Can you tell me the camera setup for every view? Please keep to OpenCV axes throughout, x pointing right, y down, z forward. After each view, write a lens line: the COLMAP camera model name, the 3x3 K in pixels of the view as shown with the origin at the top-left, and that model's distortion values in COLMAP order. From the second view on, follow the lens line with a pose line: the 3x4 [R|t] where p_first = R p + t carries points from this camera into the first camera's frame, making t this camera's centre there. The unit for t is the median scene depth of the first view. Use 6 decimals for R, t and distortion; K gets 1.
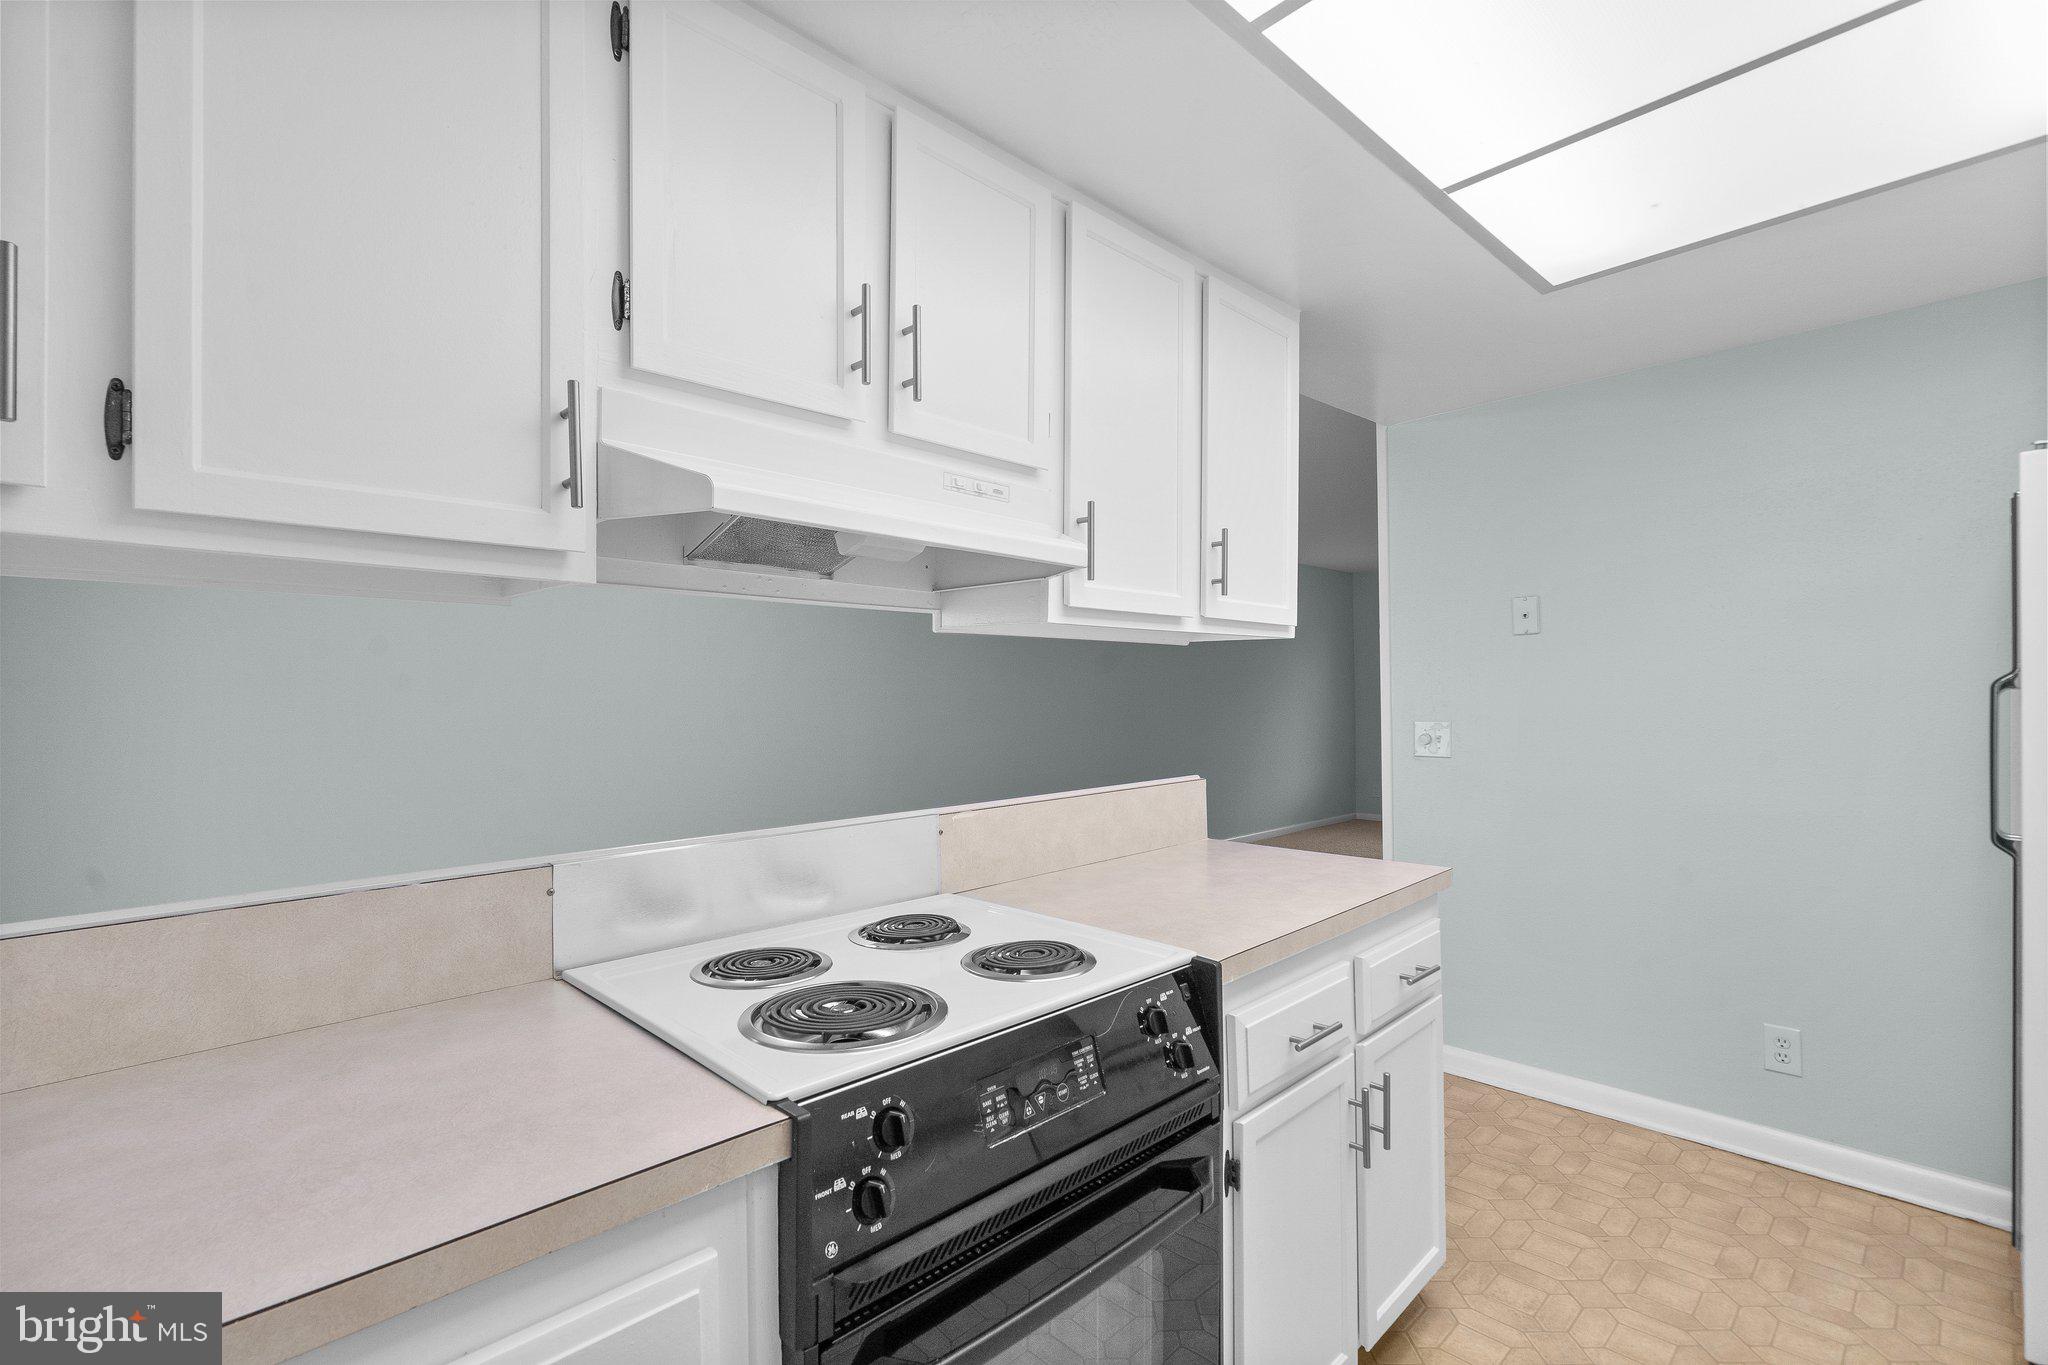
lens RADIAL K [[925.9, 0, 1024.0], [0, 925.9, 682.5], [0, 0, 1]] dist [-0.001118, 0.000492]
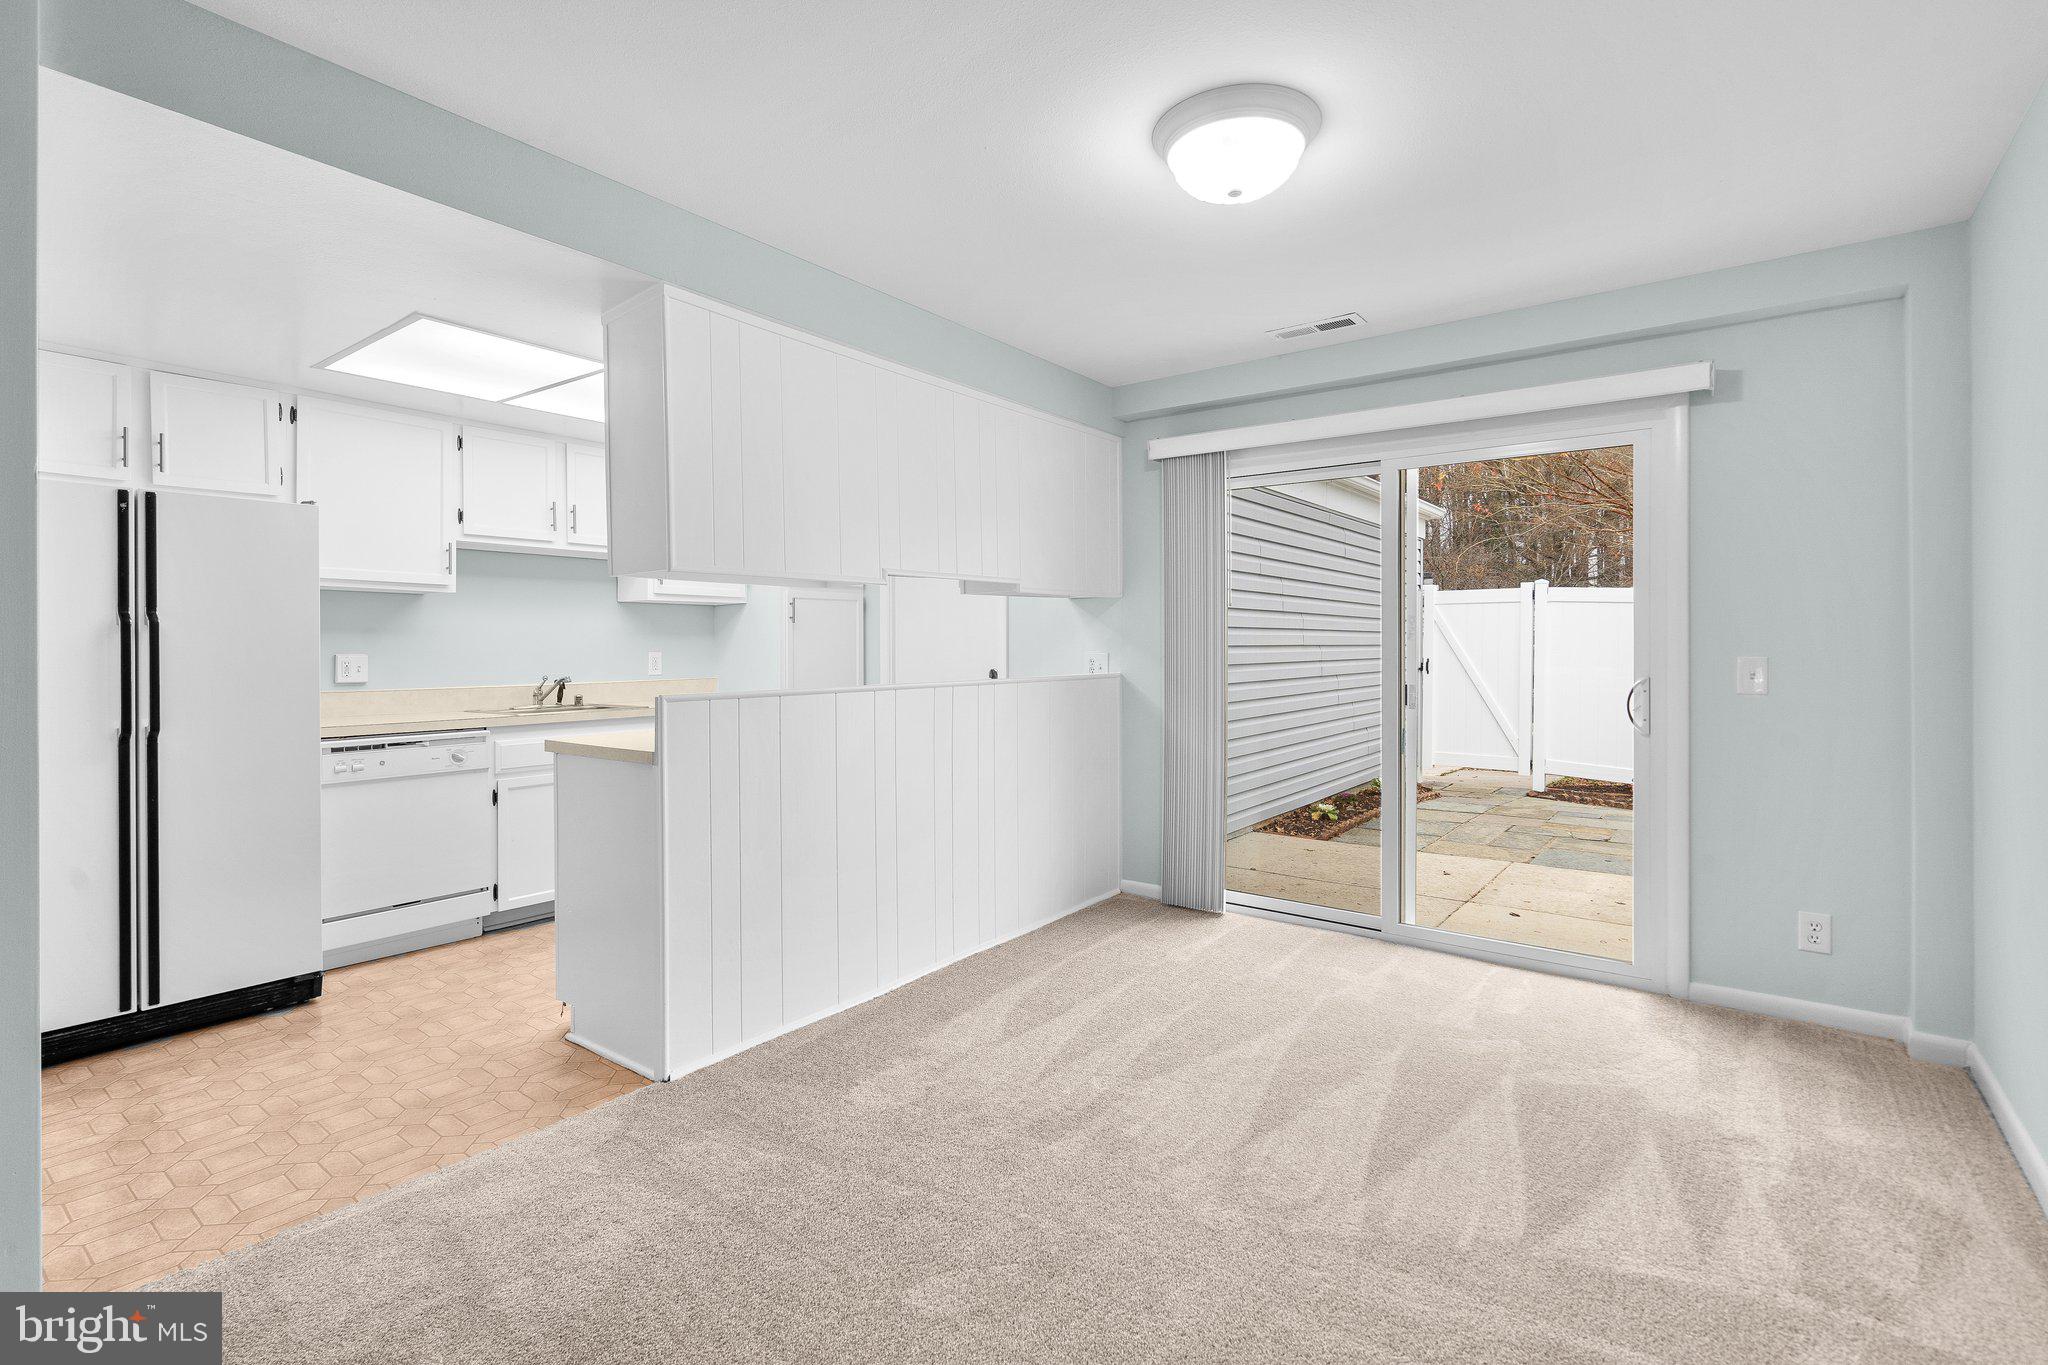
lens RADIAL K [[956.9, 0, 1015.1], [0, 956.9, 646.6], [0, 0, 1]] dist [-0.002263, 0.000505]
pose [[-0.989333, 0.014199, -0.144978, -0.056947], [0.016513, 0.999755, -0.014766, 0.076200], [0.144733, -0.017003, -0.989325, 2.331049]]
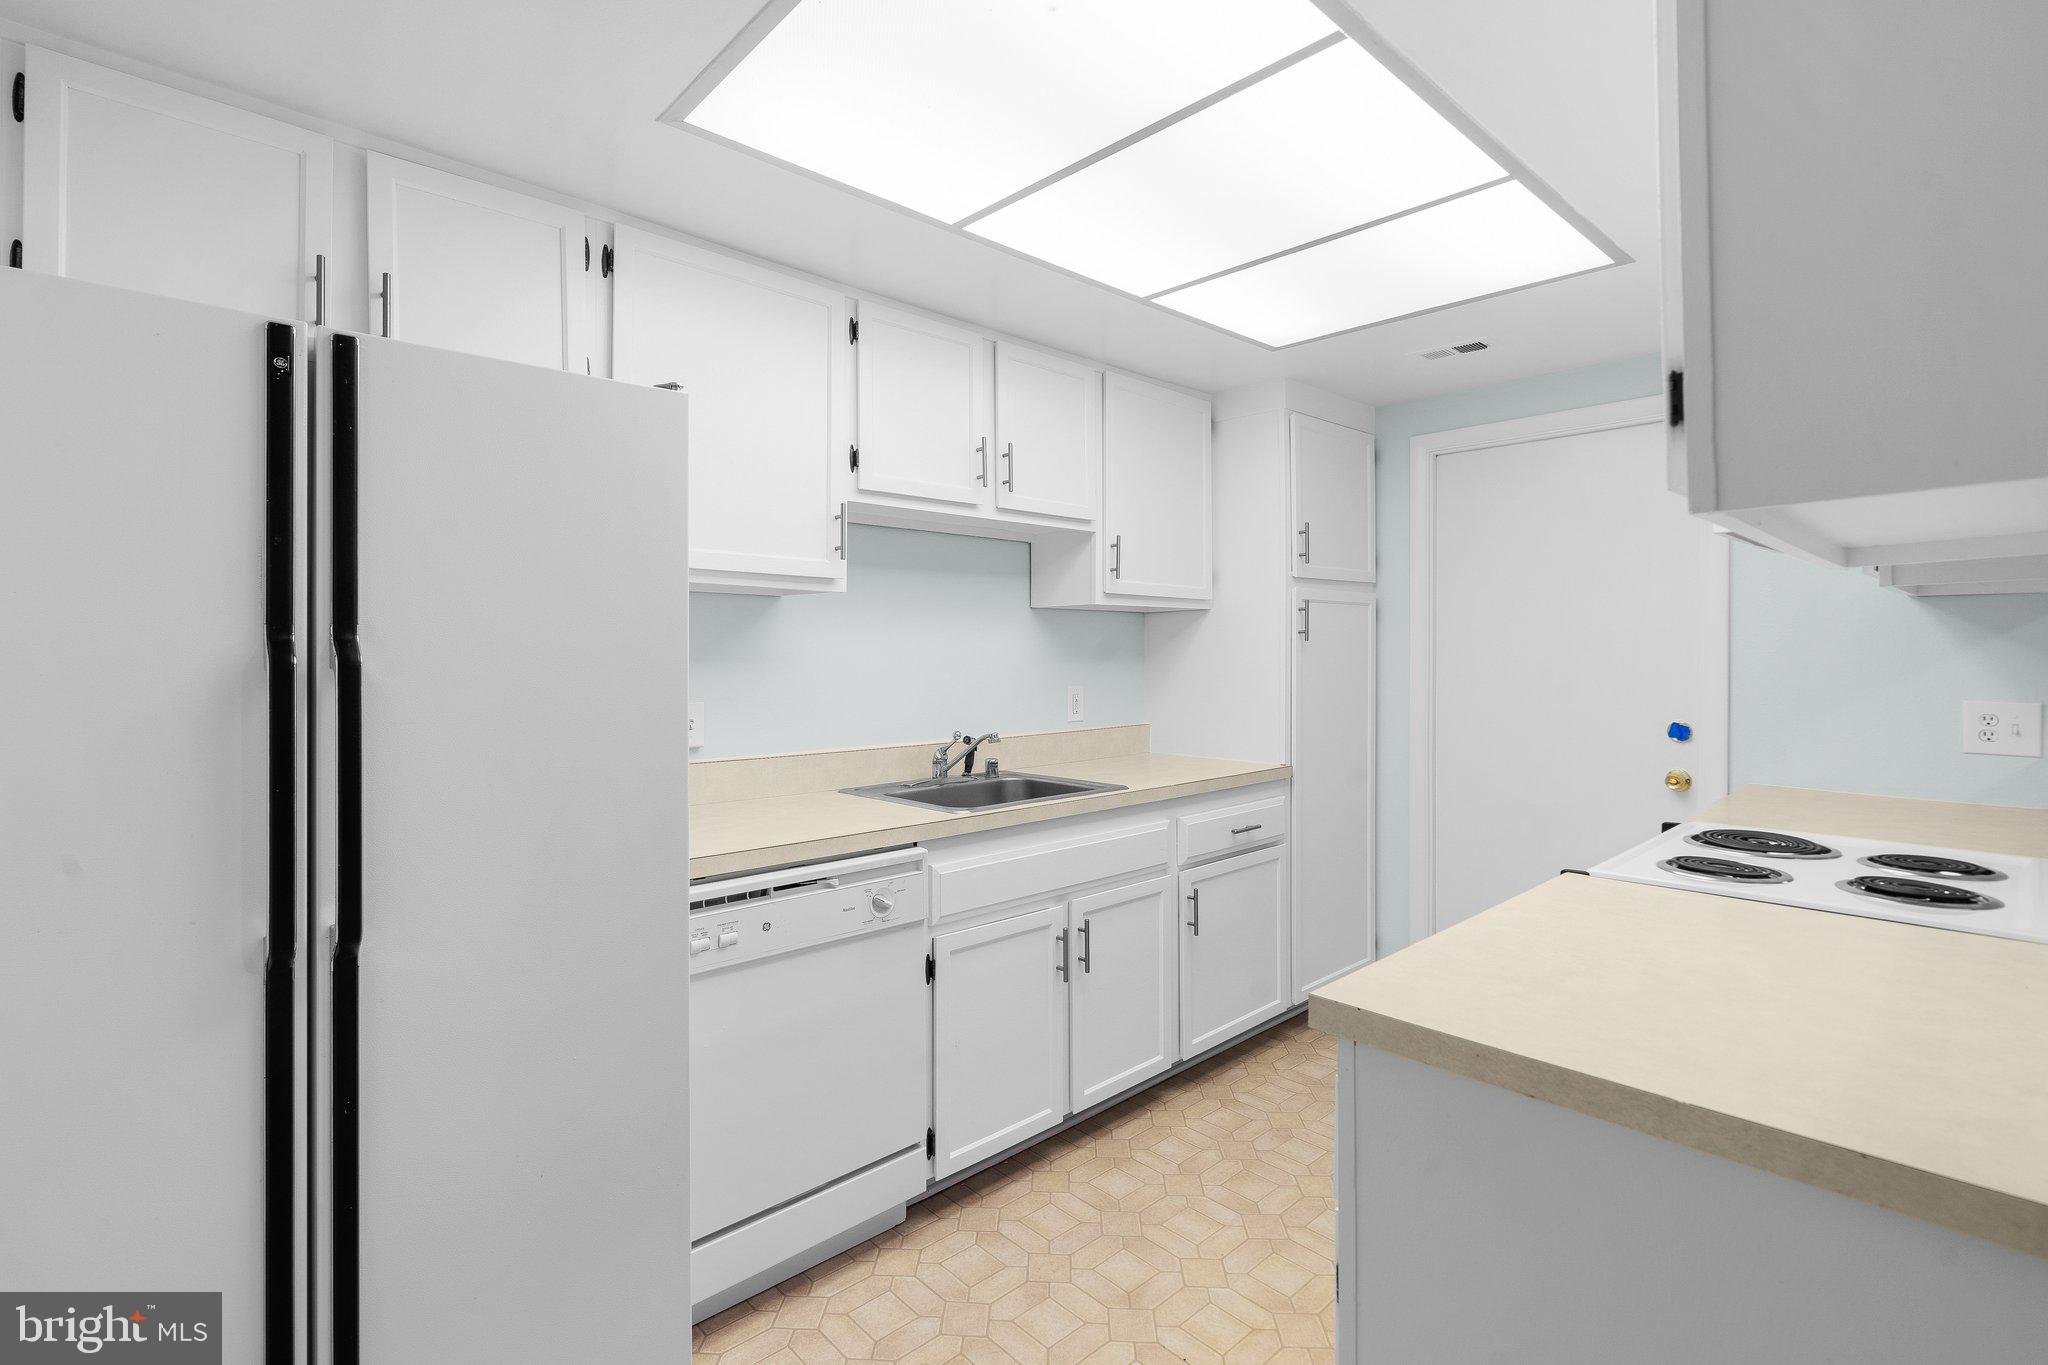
lens RADIAL K [[956.9, 0, 1015.1], [0, 956.9, 646.6], [0, 0, 1]] dist [-0.002263, 0.000505]
pose [[-0.999681, 0.009006, 0.023580, 0.545462], [0.008530, 0.999760, -0.020192, 0.008542], [-0.023756, -0.019984, -0.999518, 1.378537]]
